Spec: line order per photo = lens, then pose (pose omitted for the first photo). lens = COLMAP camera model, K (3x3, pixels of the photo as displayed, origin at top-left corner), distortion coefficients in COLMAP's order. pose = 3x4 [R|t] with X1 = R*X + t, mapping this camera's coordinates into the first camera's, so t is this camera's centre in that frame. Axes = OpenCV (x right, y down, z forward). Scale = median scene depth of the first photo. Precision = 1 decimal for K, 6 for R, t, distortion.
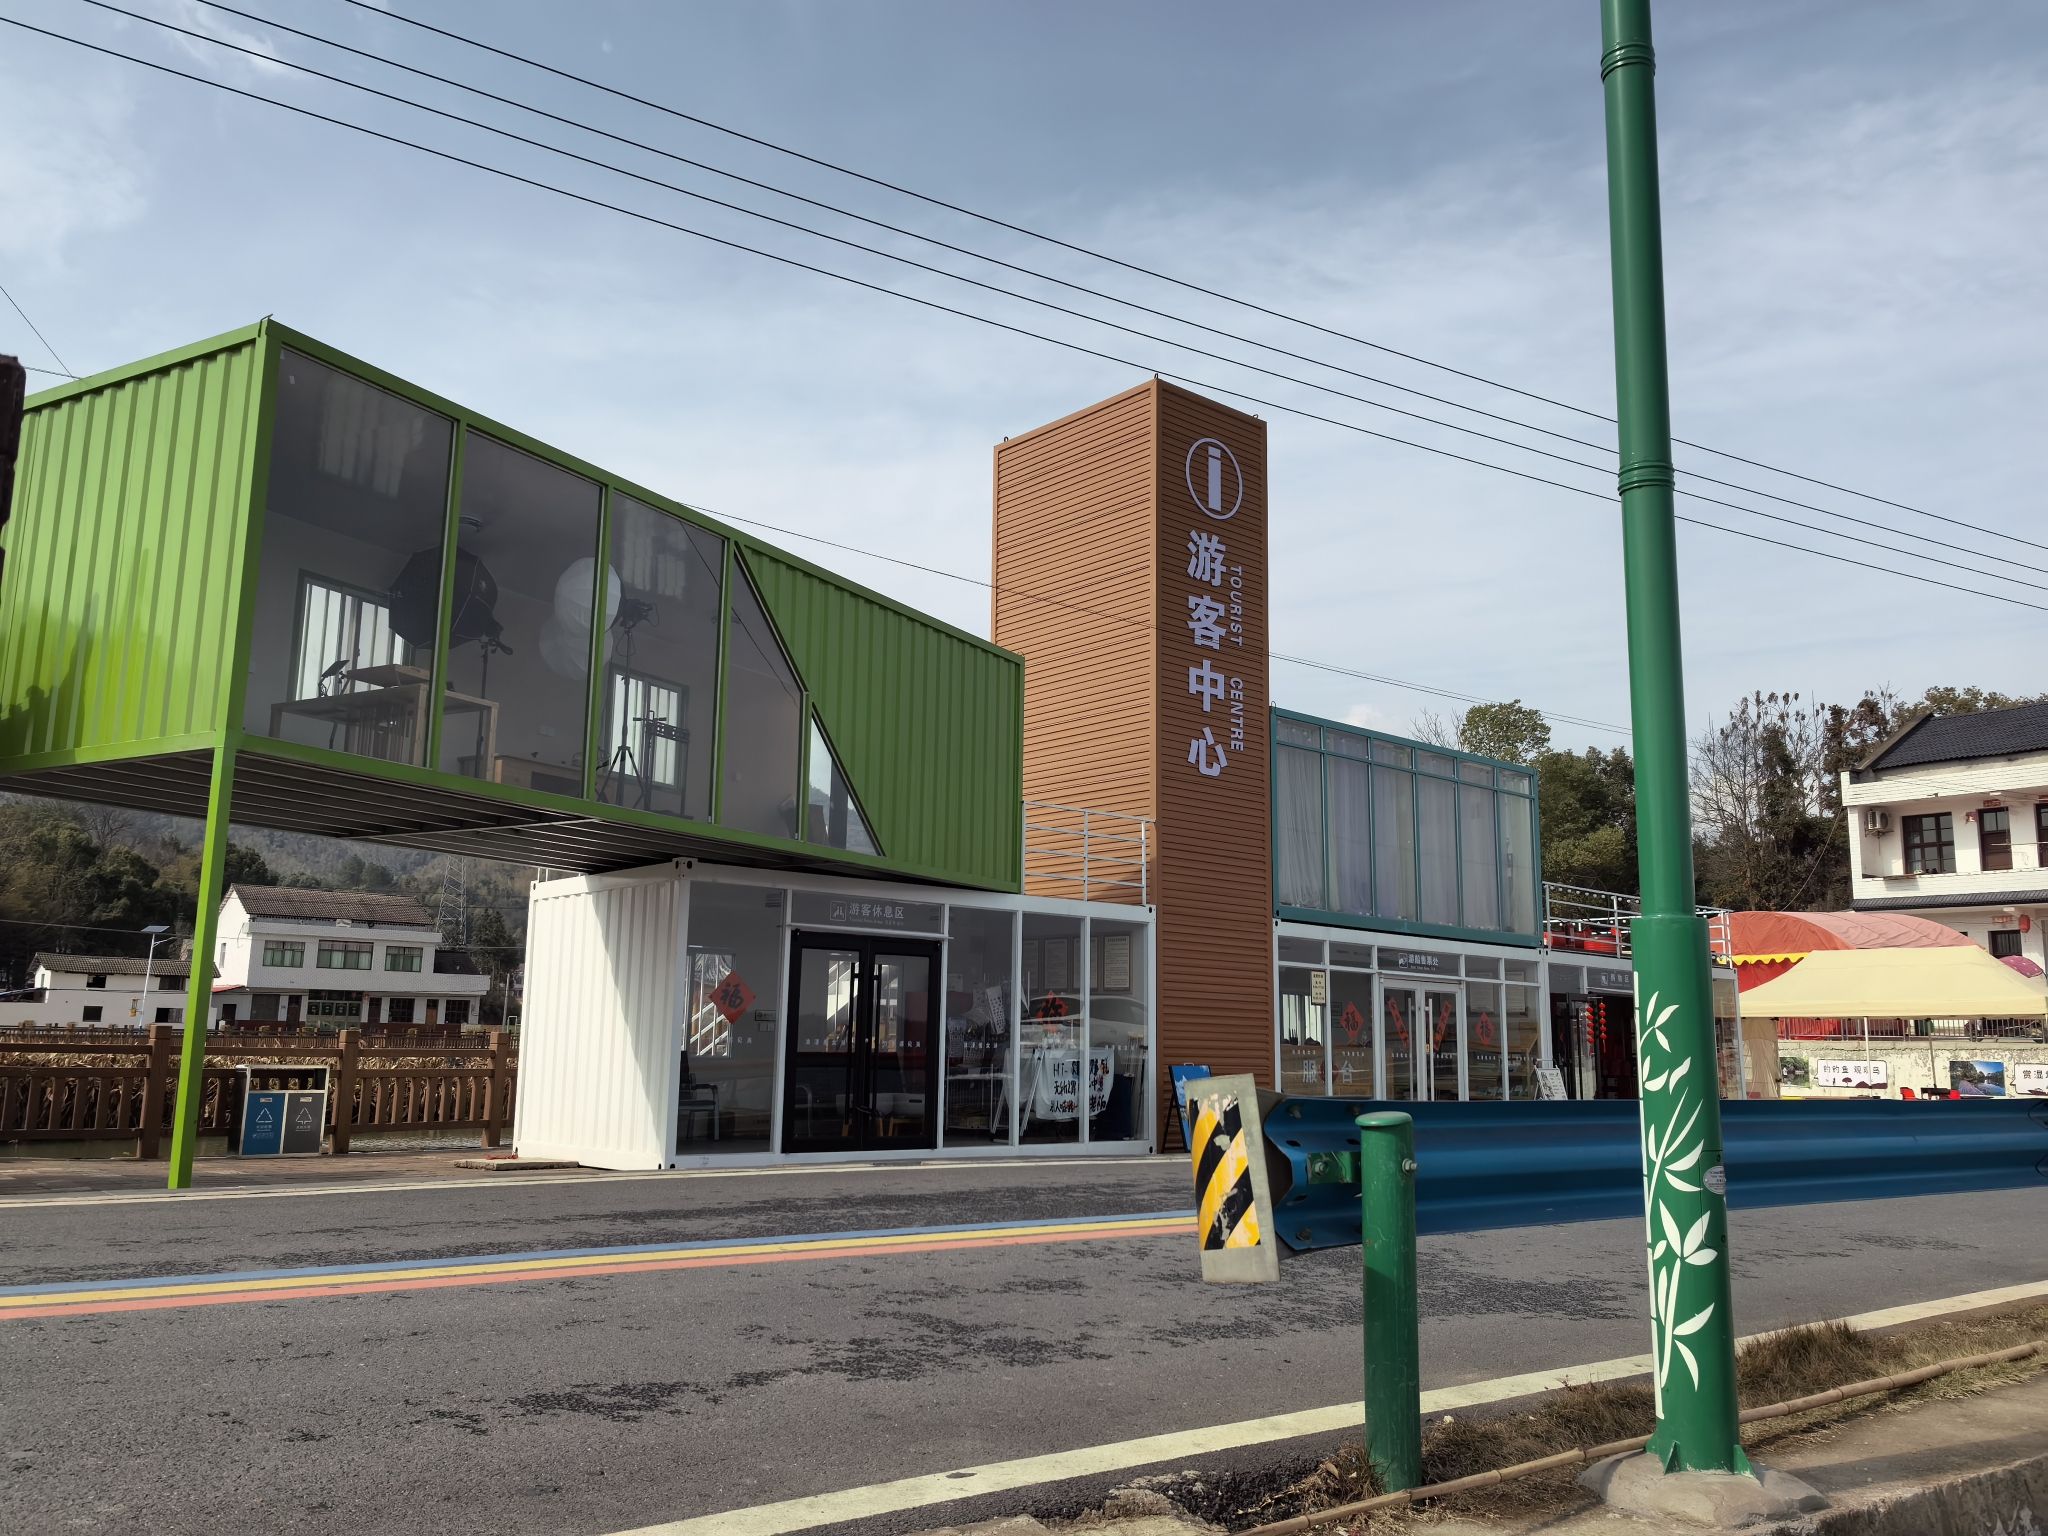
lens RADIAL K [[1624.9, 0, 1024.0], [0, 1624.9, 768.0], [0, 0, 1]] dist [-0.004446, -0.002313]
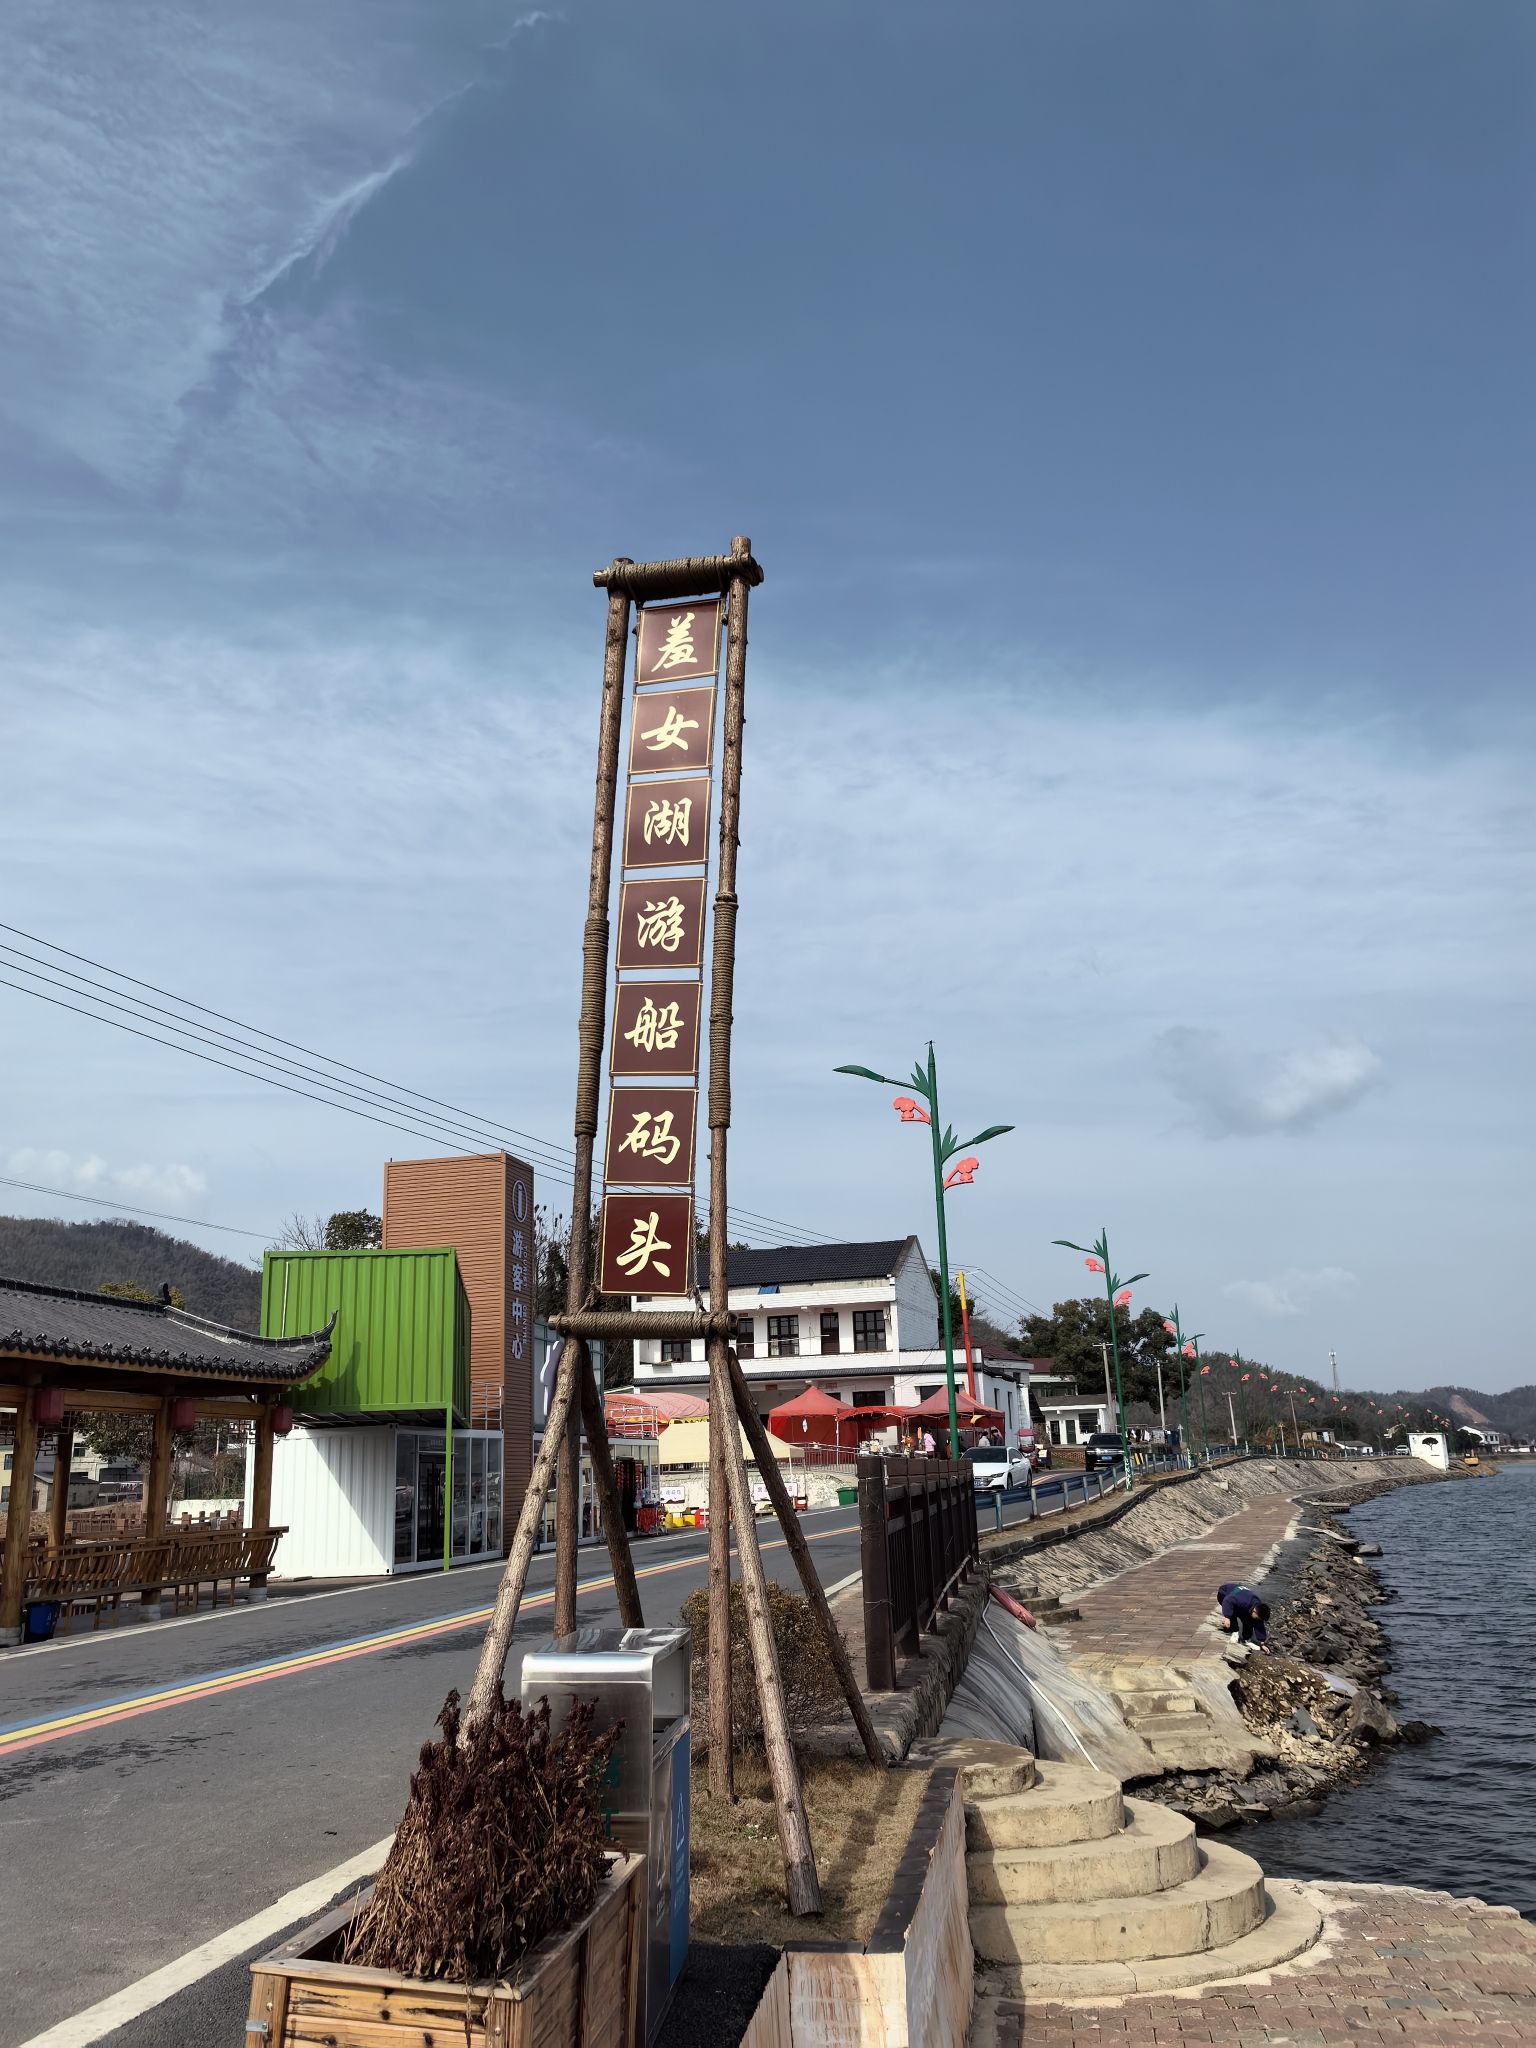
lens RADIAL K [[1624.9, 0, 768.0], [0, 1624.9, 1024.0], [0, 0, 1]] dist [-0.004446, -0.002313]
pose [[0.786696, 0.118037, 0.605951, -0.484955], [-0.054209, 0.990967, -0.122659, -0.094158], [-0.614956, 0.063648, 0.785989, -0.416620]]
